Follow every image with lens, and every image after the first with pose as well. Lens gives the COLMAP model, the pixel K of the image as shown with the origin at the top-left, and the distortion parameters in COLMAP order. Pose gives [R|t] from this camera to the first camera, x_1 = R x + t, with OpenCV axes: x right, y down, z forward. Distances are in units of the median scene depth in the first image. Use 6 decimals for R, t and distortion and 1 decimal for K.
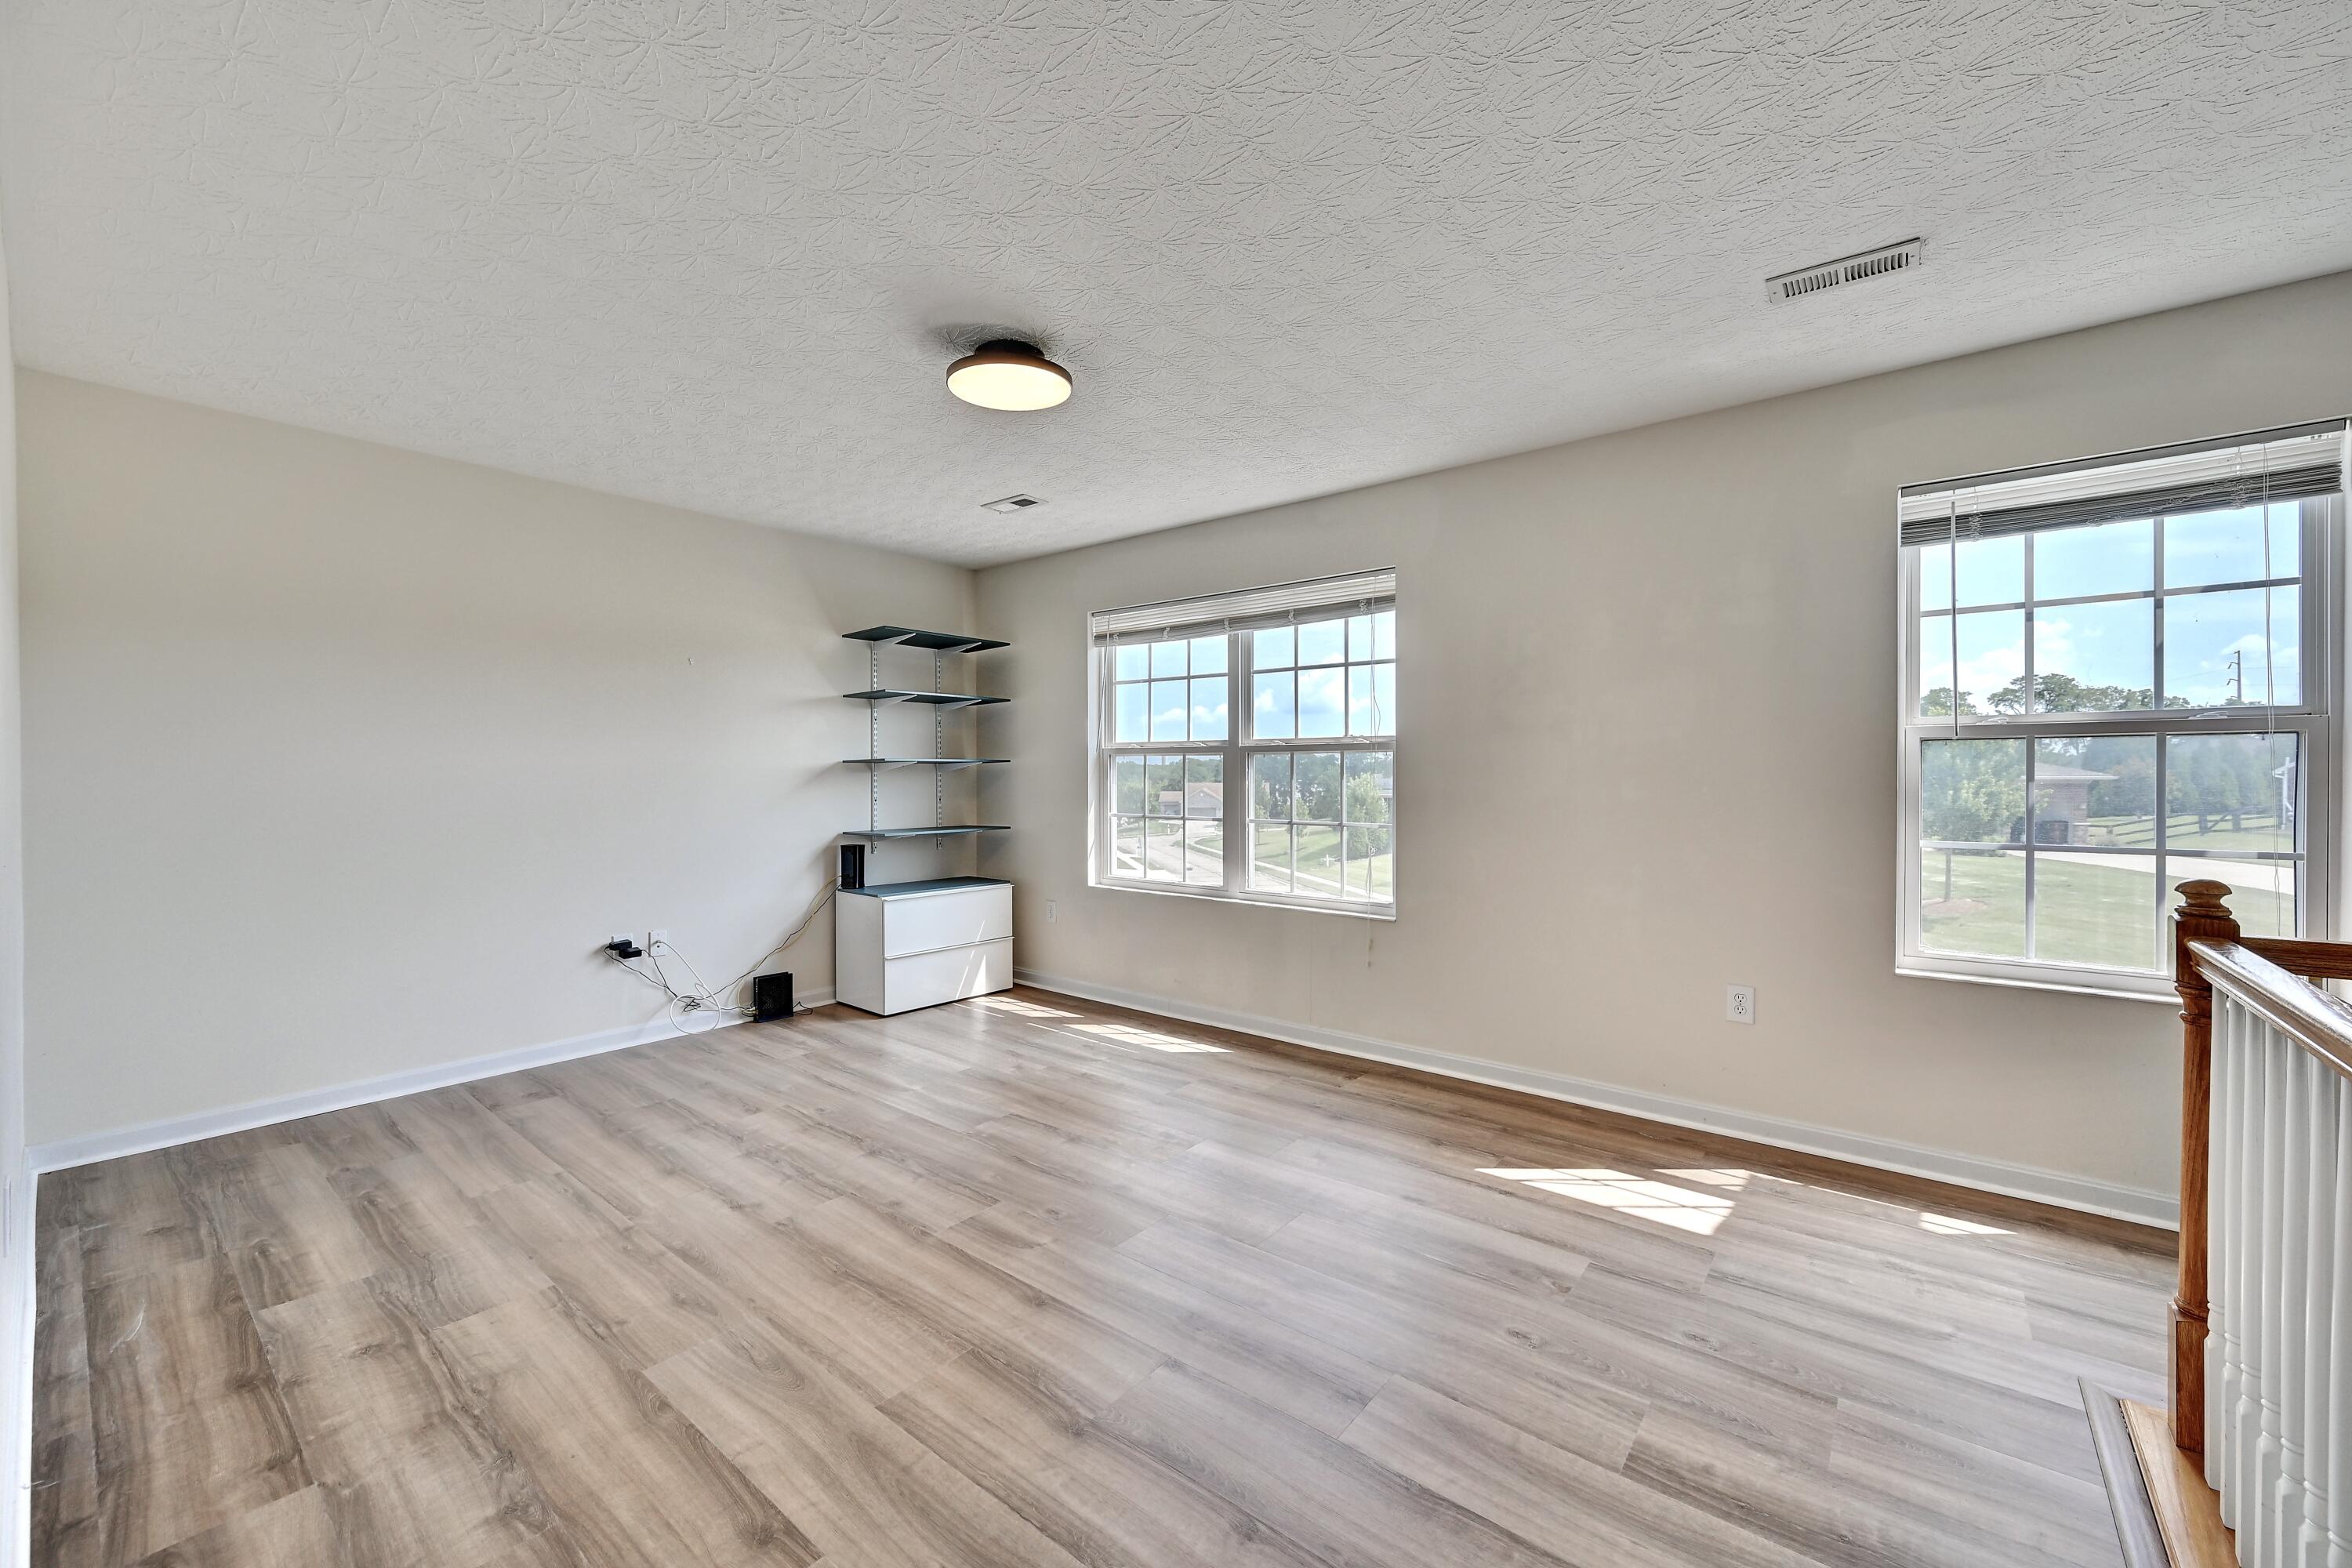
lens RADIAL K [[918.0, 0, 1177.7], [0, 918.0, 781.7], [0, 0, 1]] dist [-0.002073, 0.000370]
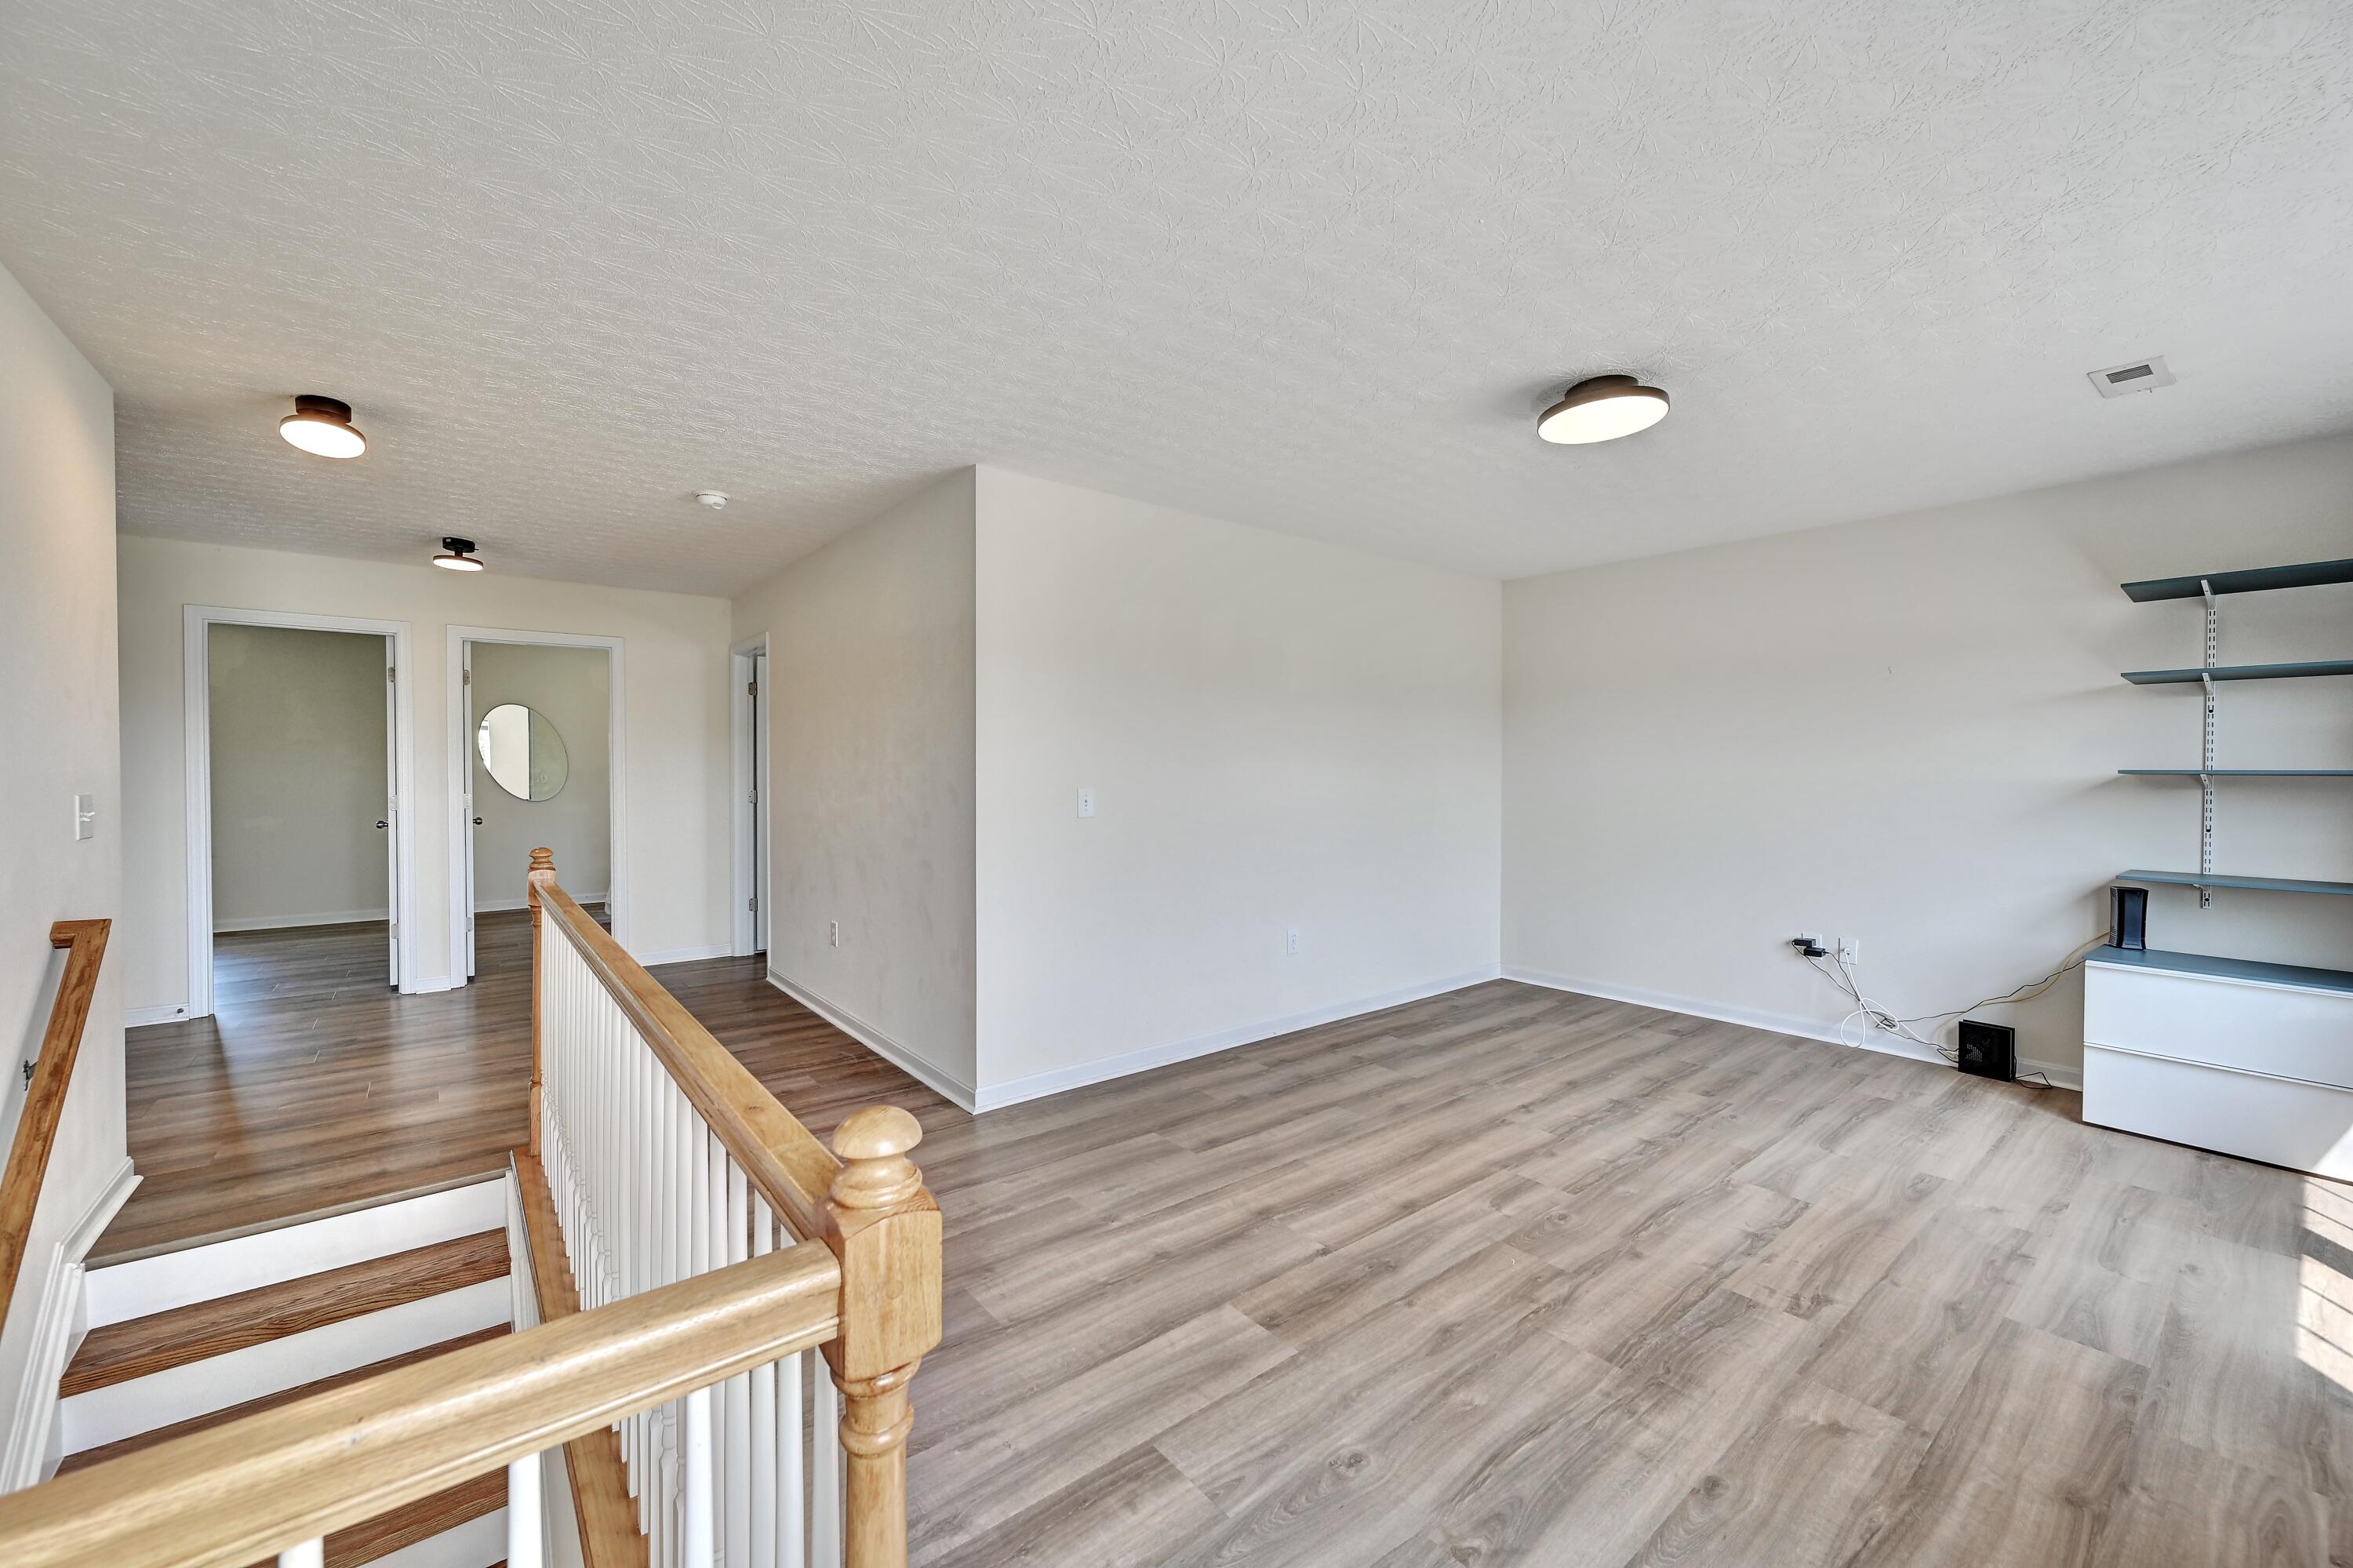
lens RADIAL K [[918.4, 0, 1178.2], [0, 918.4, 781.7], [0, 0, 1]] dist [-0.002073, 0.000370]
pose [[-0.209931, 0.017191, -0.977565, 0.936038], [-0.009368, 0.999764, 0.019594, -0.040762], [0.977671, 0.013271, -0.209720, 0.760157]]
